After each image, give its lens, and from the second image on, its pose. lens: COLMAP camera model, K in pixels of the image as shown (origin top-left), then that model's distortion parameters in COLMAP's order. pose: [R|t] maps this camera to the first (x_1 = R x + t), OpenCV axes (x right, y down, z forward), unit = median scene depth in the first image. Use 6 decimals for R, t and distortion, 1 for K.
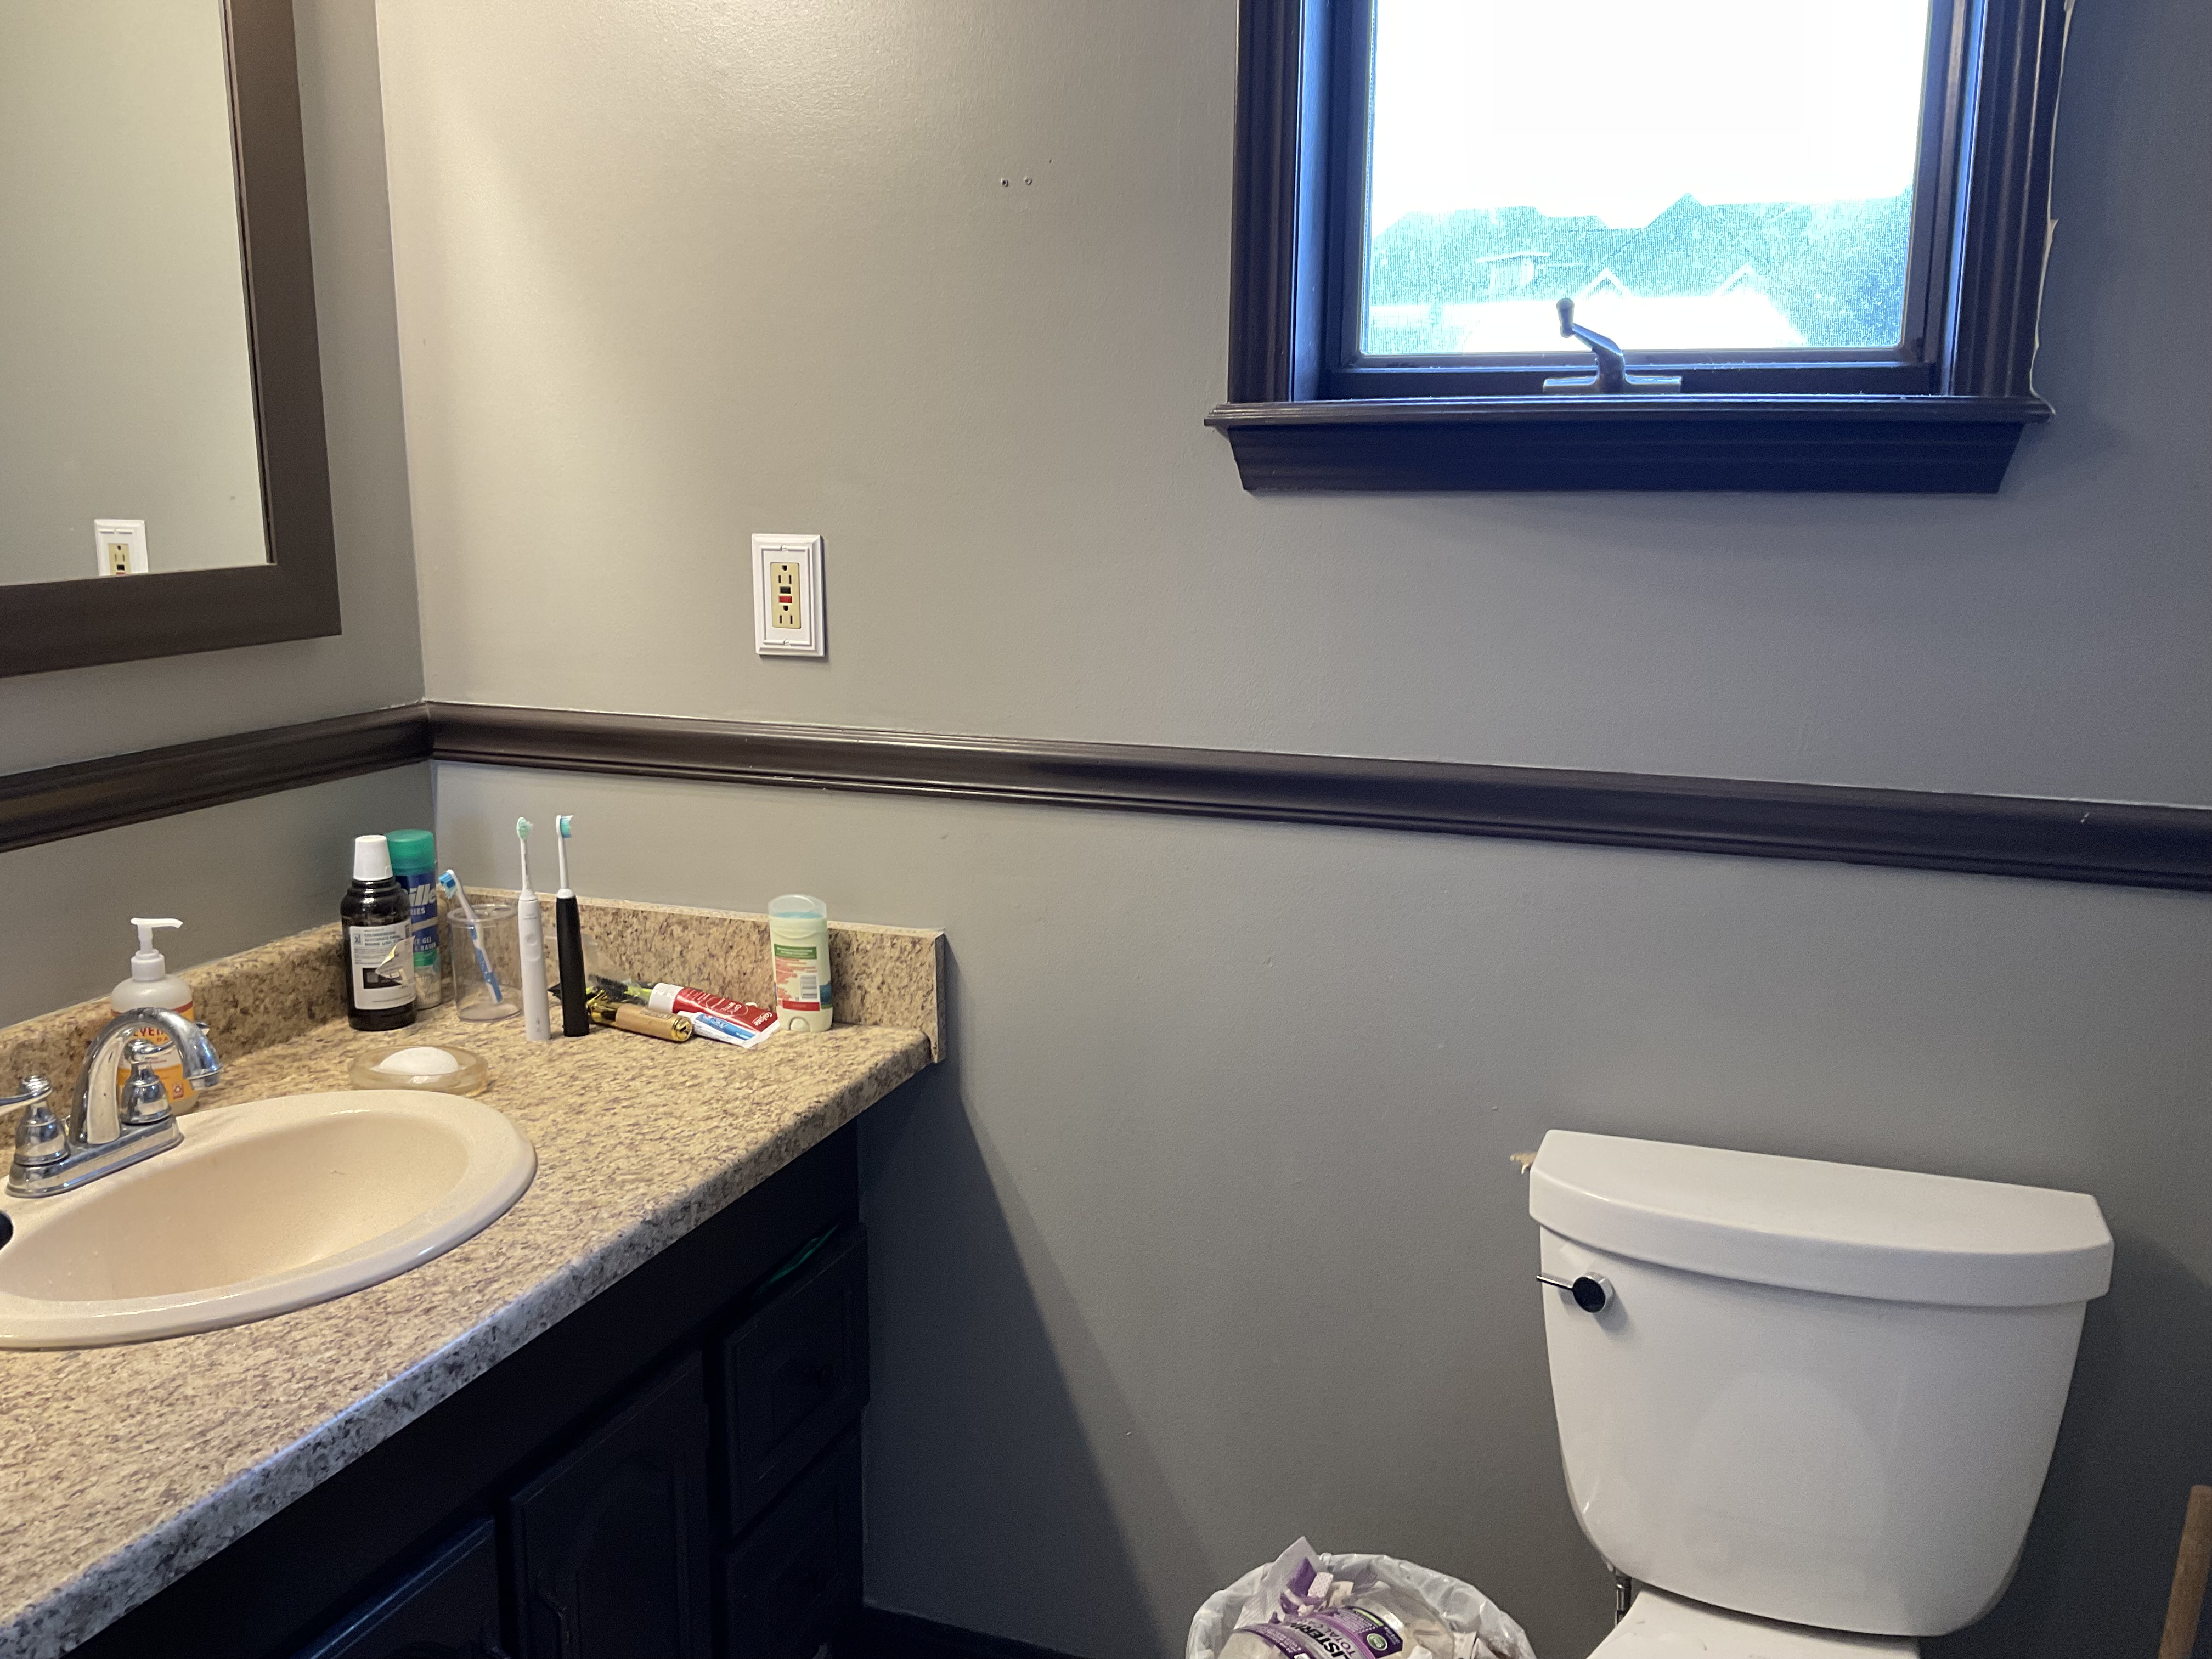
lens RADIAL K [[1837.6, 0, 1095.4], [0, 1837.6, 831.1], [0, 0, 1]] dist [0.107490, -0.205330]
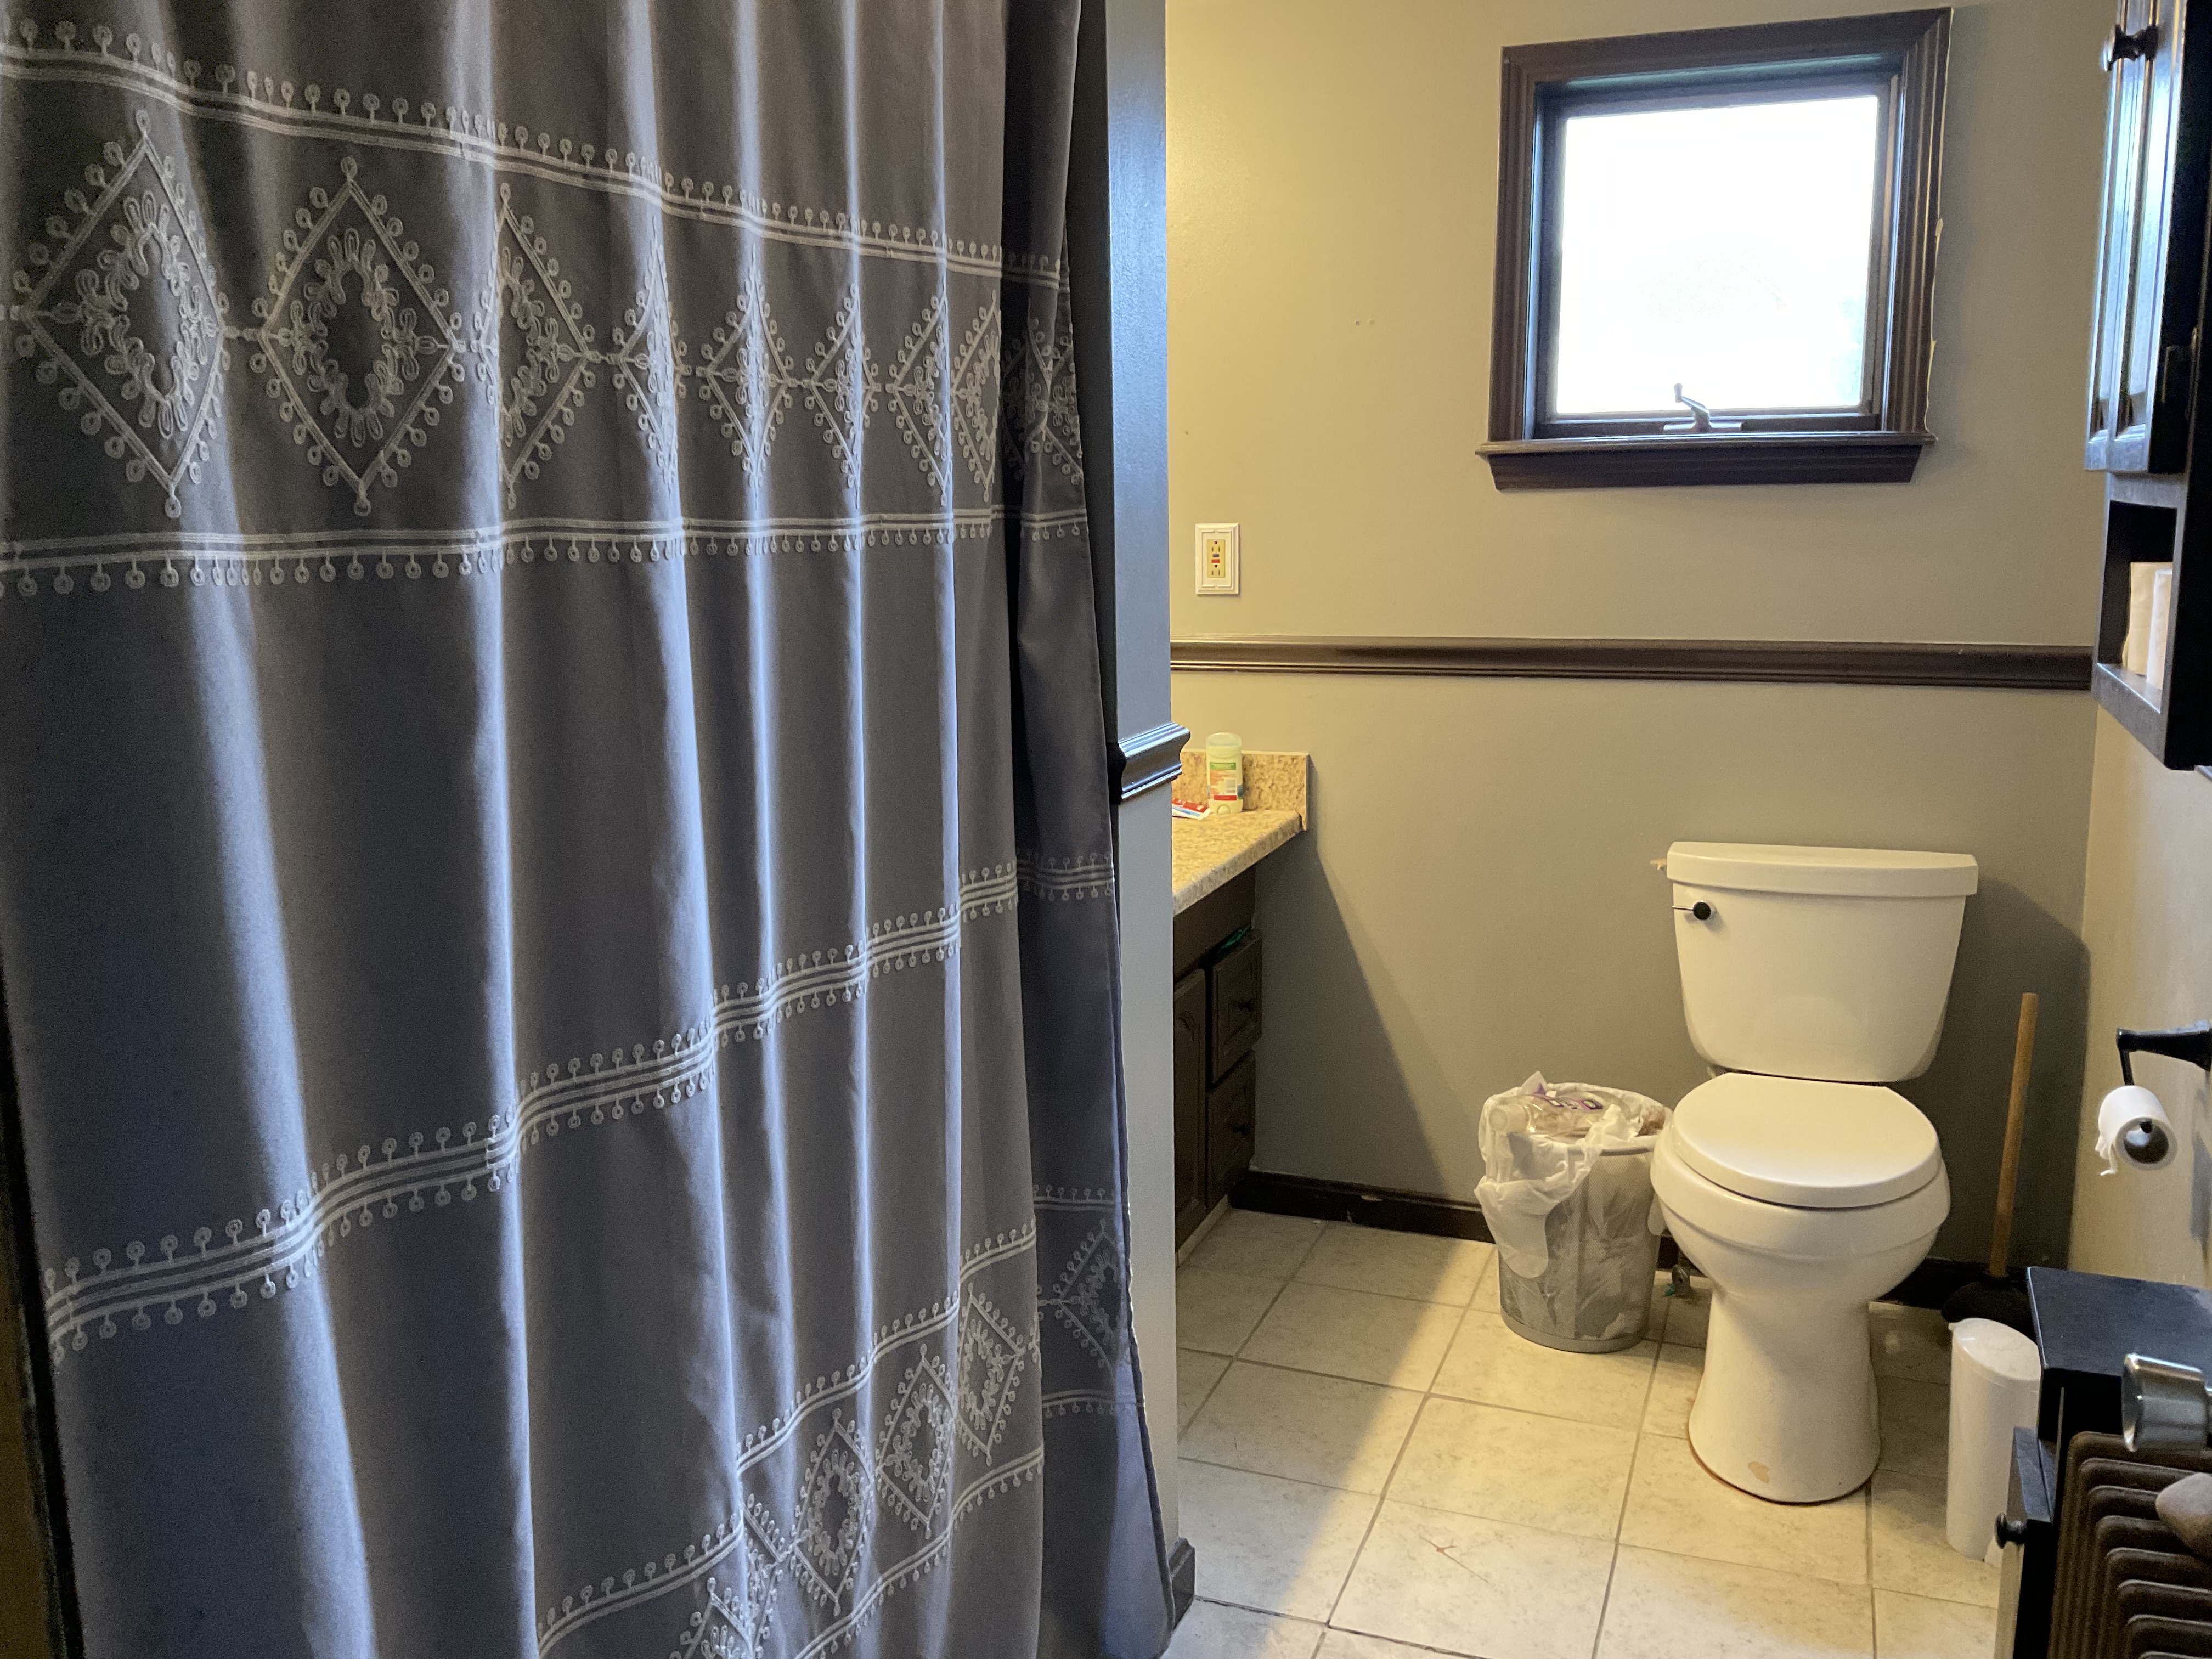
lens RADIAL K [[1837.6, 0, 1095.4], [0, 1837.6, 831.1], [0, 0, 1]] dist [0.107490, -0.205330]
pose [[0.999827, -0.013606, -0.012648, -0.293652], [0.013305, 0.999633, -0.023598, 0.185969], [0.012965, 0.023426, 0.999642, -0.804926]]
